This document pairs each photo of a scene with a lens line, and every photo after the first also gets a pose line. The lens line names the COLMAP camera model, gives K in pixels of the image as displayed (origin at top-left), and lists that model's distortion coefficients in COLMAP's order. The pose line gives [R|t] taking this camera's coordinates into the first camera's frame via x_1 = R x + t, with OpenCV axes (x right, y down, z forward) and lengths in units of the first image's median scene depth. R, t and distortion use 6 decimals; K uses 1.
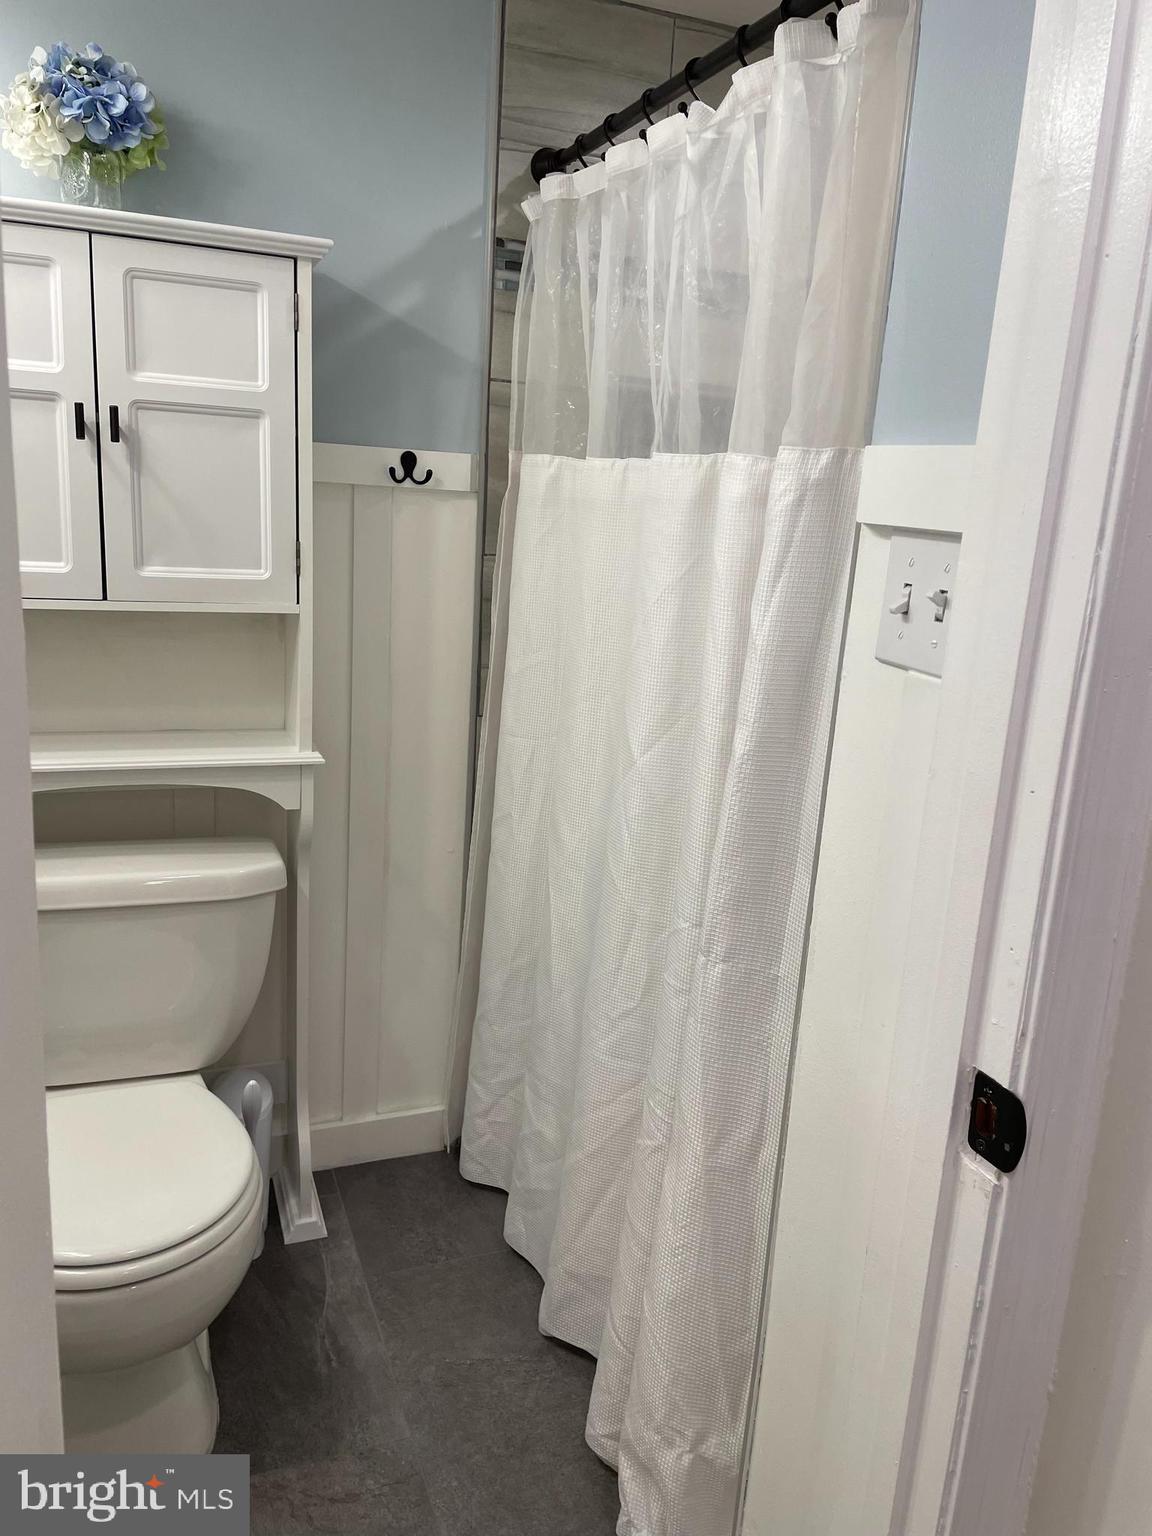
lens RADIAL K [[1175.2, 0, 576.0], [0, 1175.2, 768.0], [0, 0, 1]] dist [0.104396, -0.116973]
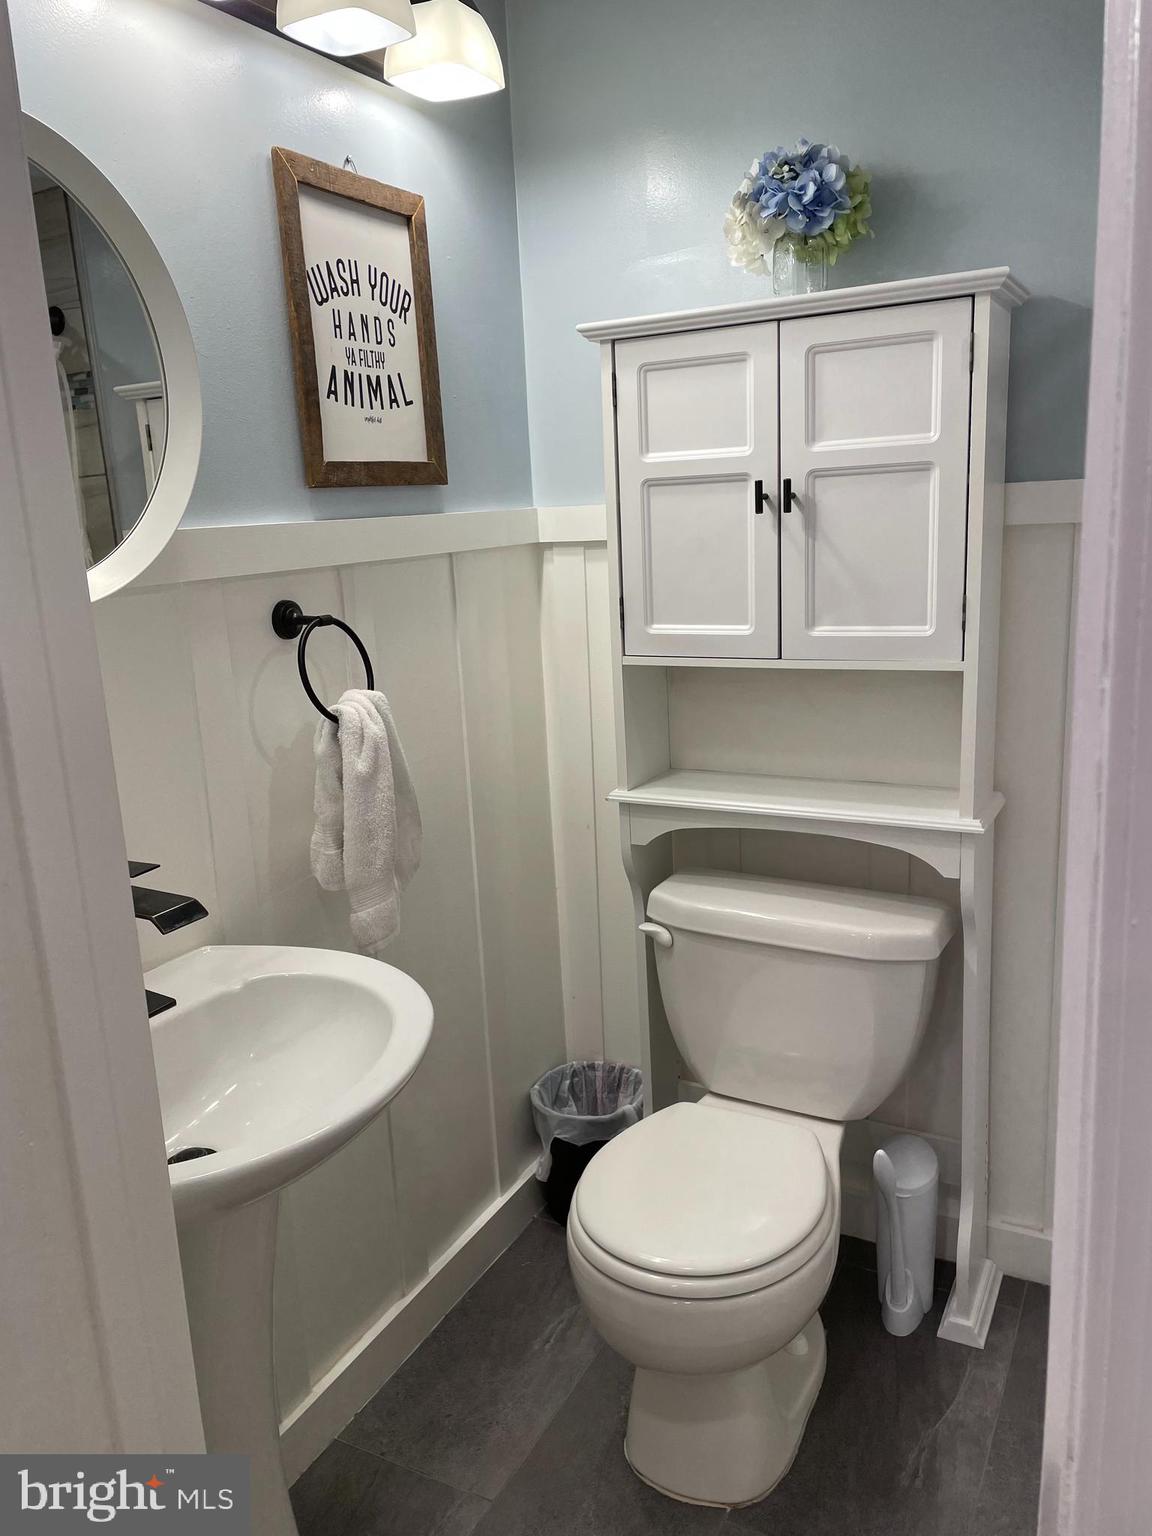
lens RADIAL K [[1175.2, 0, 576.0], [0, 1175.2, 768.0], [0, 0, 1]] dist [0.104396, -0.116973]
pose [[0.660500, 0.078334, -0.746729, 0.283567], [-0.090429, 0.995603, 0.024456, -0.052609], [0.745361, 0.051373, 0.664679, 0.163243]]
